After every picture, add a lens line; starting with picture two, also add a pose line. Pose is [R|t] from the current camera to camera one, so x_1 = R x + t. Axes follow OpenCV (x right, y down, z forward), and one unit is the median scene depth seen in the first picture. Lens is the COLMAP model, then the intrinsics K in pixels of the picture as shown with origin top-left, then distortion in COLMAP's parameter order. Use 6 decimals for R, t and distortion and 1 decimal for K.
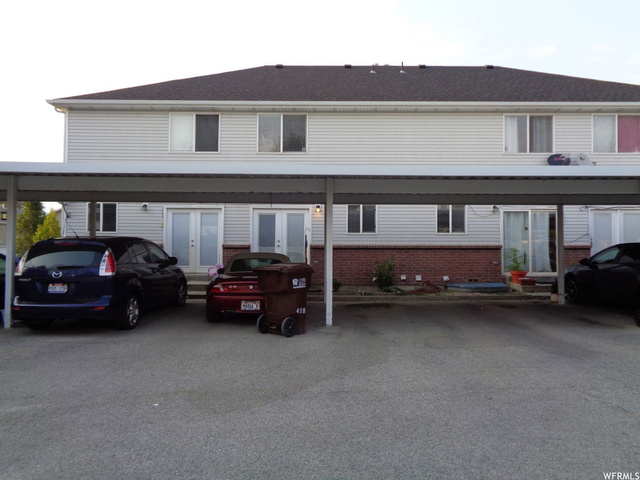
lens RADIAL K [[480.9, 0, 321.6], [0, 480.9, 241.0], [0, 0, 1]] dist [0.003662, 0.008126]
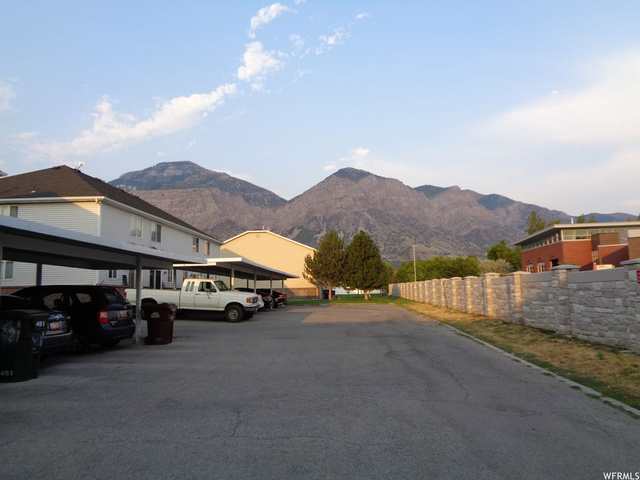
lens RADIAL K [[480.9, 0, 321.5], [0, 480.9, 240.9], [0, 0, 1]] dist [0.003662, 0.008126]
pose [[0.072420, 0.110948, 0.991184, -0.166945], [-0.016627, 0.993790, -0.110025, -0.005905], [-0.997236, -0.008513, 0.073815, 0.142576]]
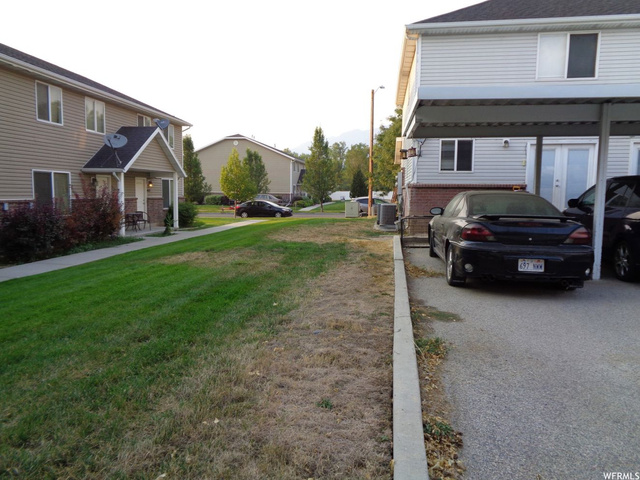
lens RADIAL K [[480.9, 0, 317.8], [0, 480.9, 240.1], [0, 0, 1]] dist [0.003662, 0.008126]
pose [[0.990575, 0.012149, -0.136434, -0.591789], [0.004532, 0.992607, 0.121287, -0.000988], [0.136899, -0.120762, 0.983196, 0.034049]]
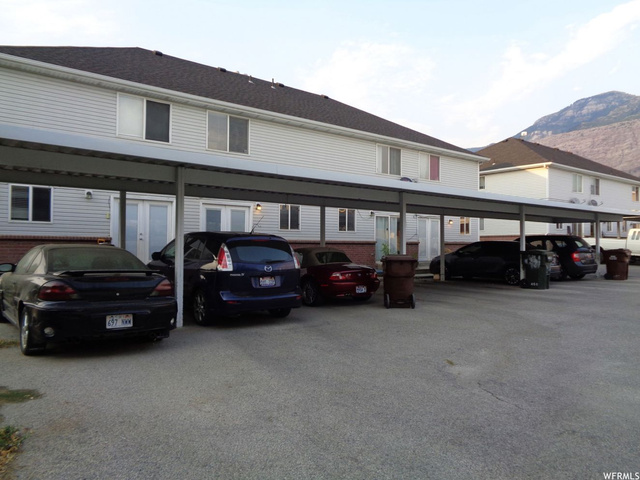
lens RADIAL K [[480.9, 0, 320.4], [0, 480.9, 242.9], [0, 0, 1]] dist [0.003662, 0.008126]
pose [[0.778324, 0.004170, 0.627849, -0.588433], [-0.017231, 0.999743, 0.014721, -0.002894], [-0.627627, -0.022276, 0.778196, 0.047180]]
